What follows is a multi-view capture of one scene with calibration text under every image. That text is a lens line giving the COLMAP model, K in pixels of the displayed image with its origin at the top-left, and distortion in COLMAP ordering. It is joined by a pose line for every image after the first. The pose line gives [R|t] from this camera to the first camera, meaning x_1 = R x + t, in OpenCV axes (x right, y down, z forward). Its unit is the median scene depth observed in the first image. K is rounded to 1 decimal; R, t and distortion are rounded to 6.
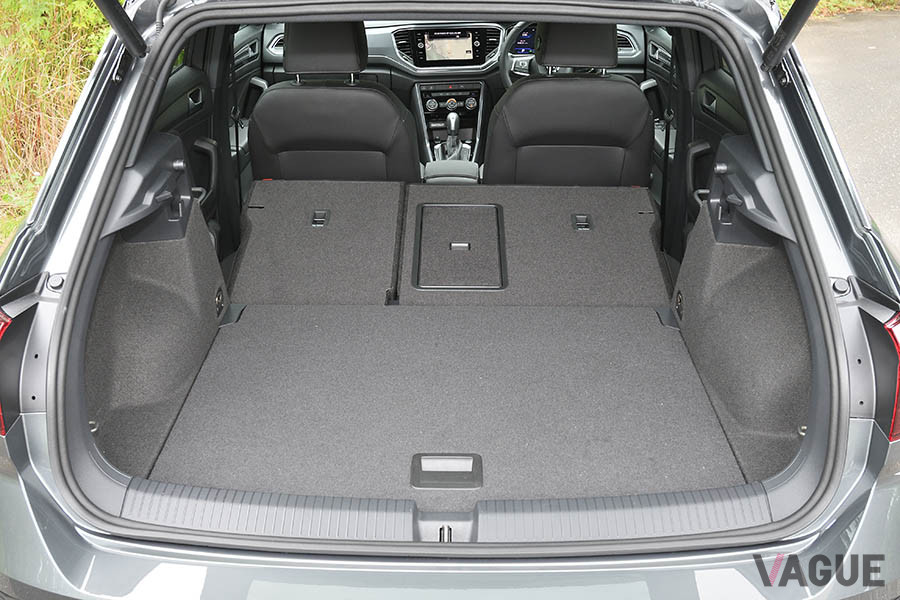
lens RADIAL K [[1038.7, 0, 449.0], [0, 1038.7, 298.7], [0, 0, 1]] dist [-0.014442, 0.000000]
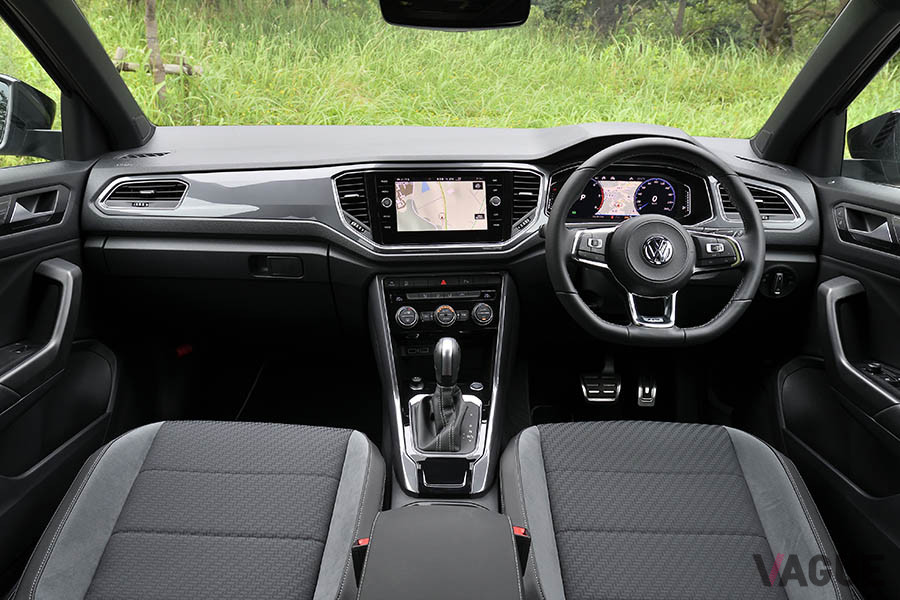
lens RADIAL K [[642.7, 0, 451.8], [0, 642.7, 302.3], [0, 0, 1]] dist [-0.011089, -0.002207]
pose [[0.999743, 0.015499, 0.016544, 0.000453], [-0.013783, 0.994965, -0.099273, -0.162973], [-0.017999, 0.099019, 0.994923, 0.685039]]
